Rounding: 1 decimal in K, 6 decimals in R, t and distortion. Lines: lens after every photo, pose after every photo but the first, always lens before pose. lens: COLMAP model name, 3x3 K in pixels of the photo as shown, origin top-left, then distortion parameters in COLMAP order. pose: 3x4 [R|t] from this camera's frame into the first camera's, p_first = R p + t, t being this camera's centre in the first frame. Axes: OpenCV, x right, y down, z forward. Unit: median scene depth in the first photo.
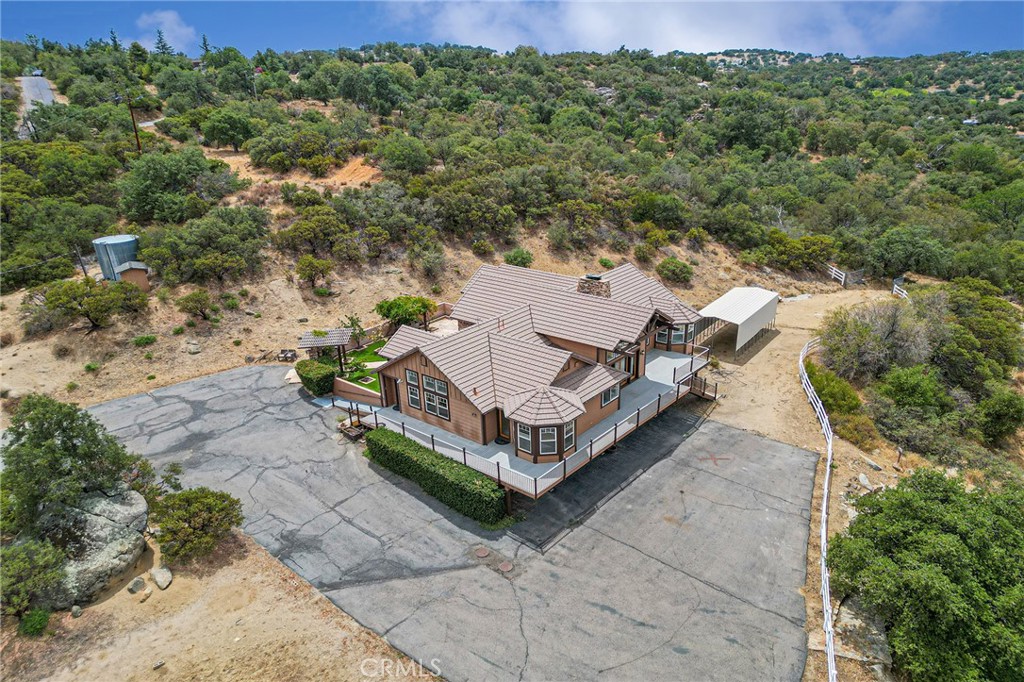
lens RADIAL K [[714.0, 0, 514.3], [0, 714.0, 377.3], [0, 0, 1]] dist [0.075027, -0.068262]
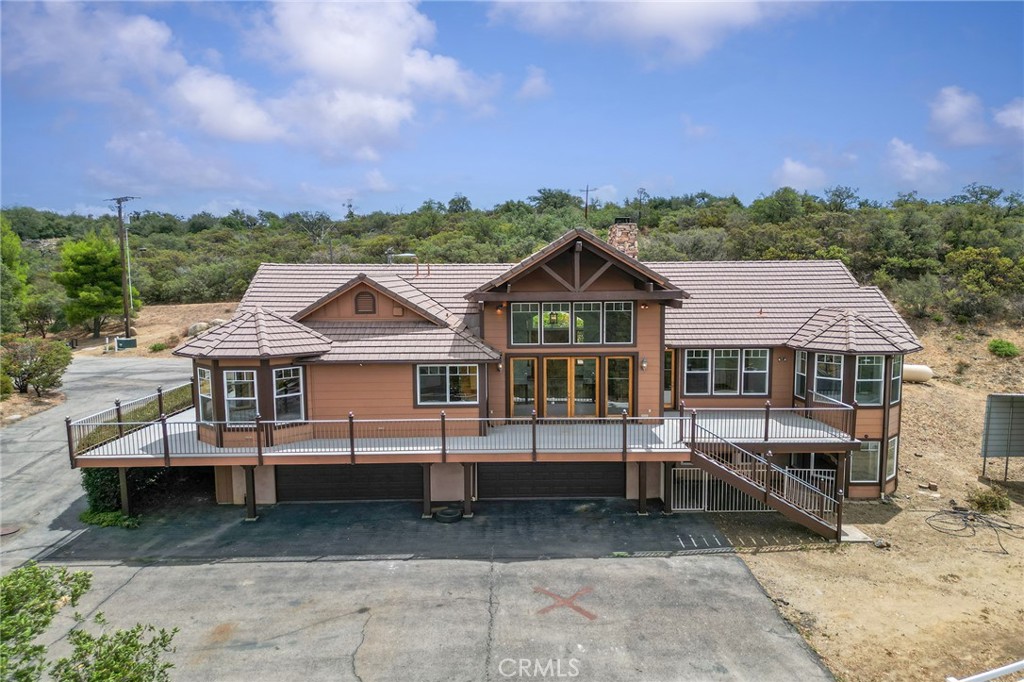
lens RADIAL K [[717.1, 0, 523.0], [0, 717.1, 337.3], [0, 0, 1]] dist [0.067559, -0.071449]
pose [[0.647593, 0.090389, -0.756606, 0.418944], [-0.316011, 0.935383, -0.158733, 0.041699], [0.693369, 0.341890, 0.634311, 0.560968]]
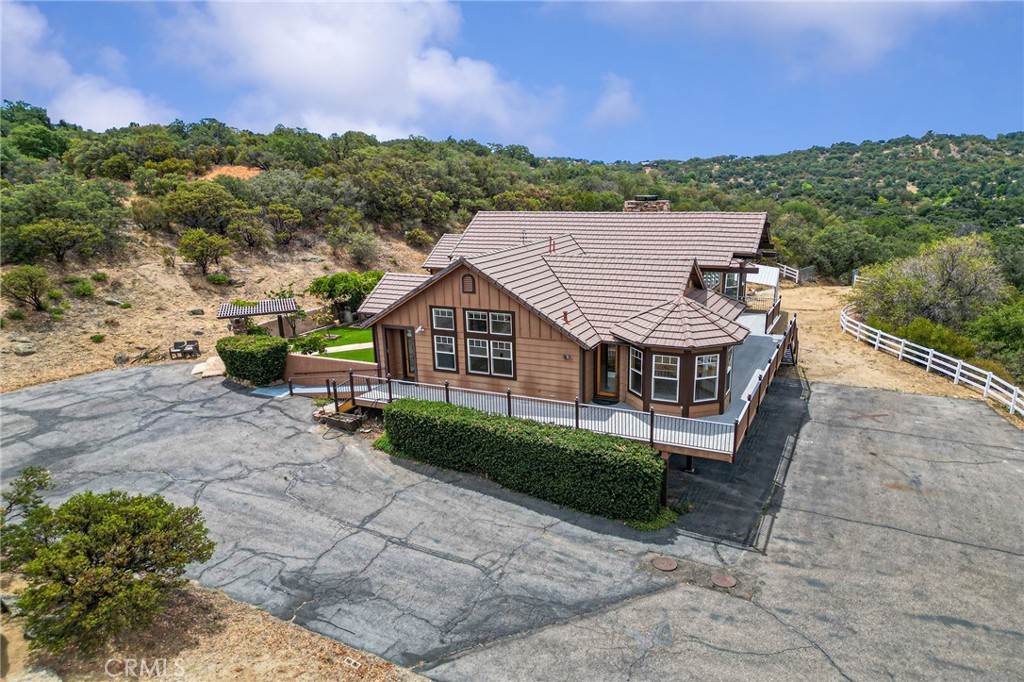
lens RADIAL K [[725.3, 0, 514.4], [0, 725.3, 359.9], [0, 0, 1]] dist [0.063574, -0.055143]
pose [[0.971255, -0.061682, 0.229912, -0.177768], [0.095958, 0.985345, -0.141021, 0.101053], [-0.217844, 0.159029, 0.962940, 0.293390]]
